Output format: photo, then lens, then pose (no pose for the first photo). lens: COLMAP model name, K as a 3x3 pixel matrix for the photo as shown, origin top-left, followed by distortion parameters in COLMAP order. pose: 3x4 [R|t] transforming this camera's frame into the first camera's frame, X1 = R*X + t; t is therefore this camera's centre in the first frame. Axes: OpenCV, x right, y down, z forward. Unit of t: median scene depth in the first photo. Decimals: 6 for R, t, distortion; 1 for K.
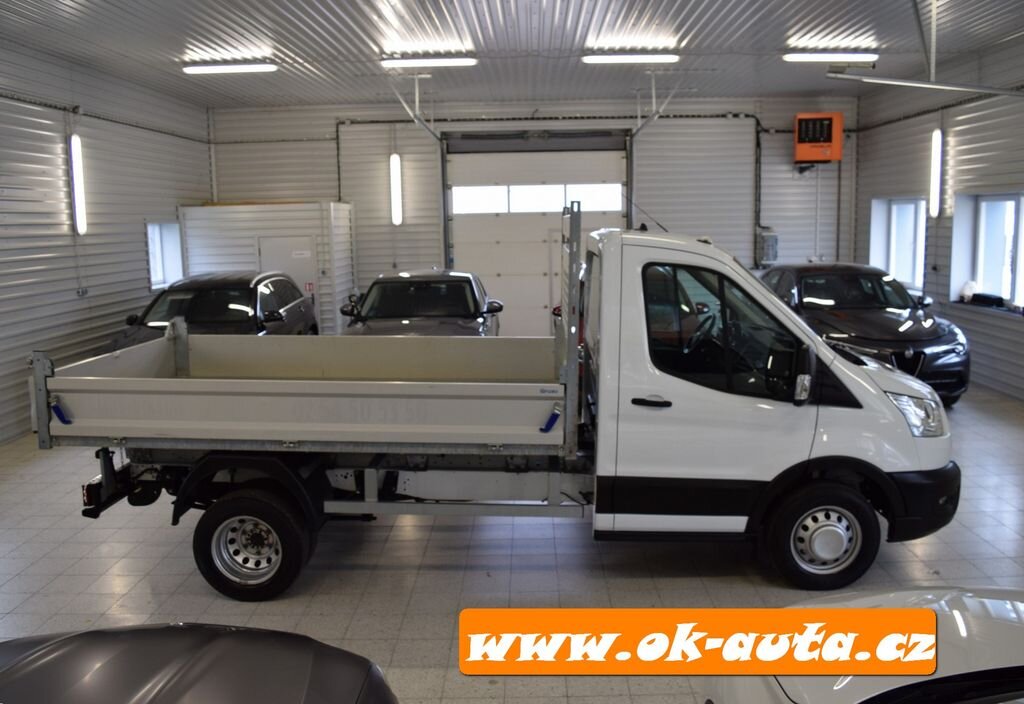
lens RADIAL K [[870.1, 0, 536.3], [0, 870.1, 365.7], [0, 0, 1]] dist [-0.103540, 0.039338]
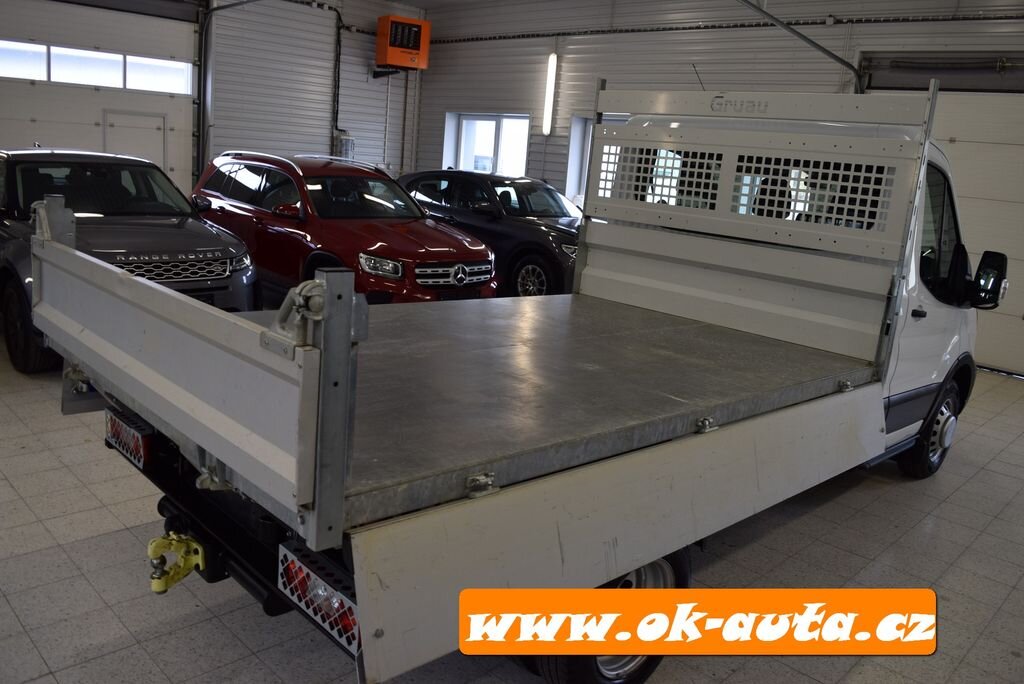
lens RADIAL K [[803.7, 0, 511.0], [0, 803.7, 341.6], [0, 0, 1]] dist [-0.092596, 0.018754]
pose [[0.696919, -0.084611, 0.712141, -0.239784], [0.016284, 0.994627, 0.102238, -0.013228], [-0.716965, -0.059655, 0.694552, 0.223859]]
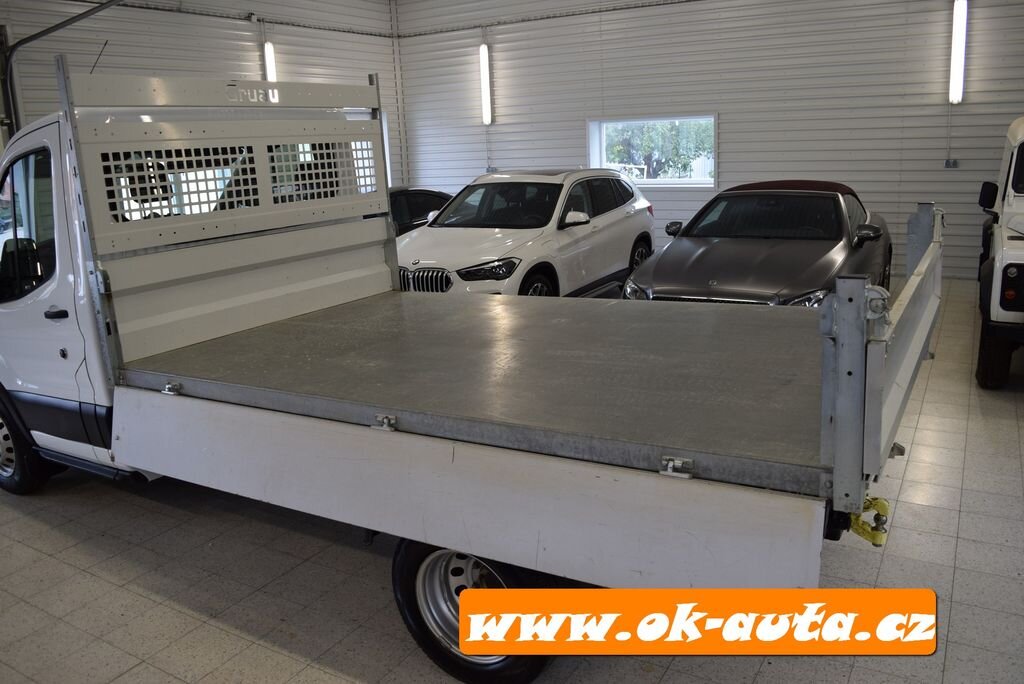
lens RADIAL K [[803.7, 0, 519.9], [0, 803.7, 340.7], [0, 0, 1]] dist [-0.092596, 0.018754]
pose [[-0.861789, -0.066580, 0.502878, -0.196970], [0.134230, 0.926081, 0.352643, -0.067727], [-0.489184, 0.371405, -0.789149, 0.542180]]
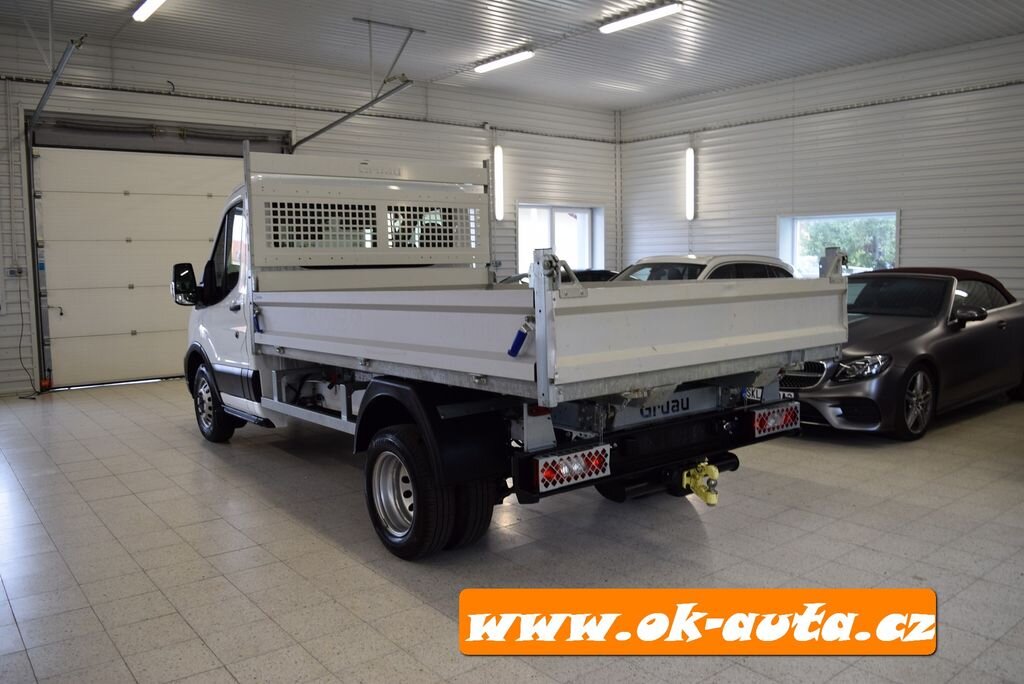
lens RADIAL K [[803.7, 0, 520.6], [0, 803.7, 338.7], [0, 0, 1]] dist [-0.092596, 0.018754]
pose [[-0.629361, -0.048391, 0.775605, -0.321458], [0.141435, 0.974257, 0.175552, -0.042986], [-0.764134, 0.220183, -0.606315, 0.545924]]
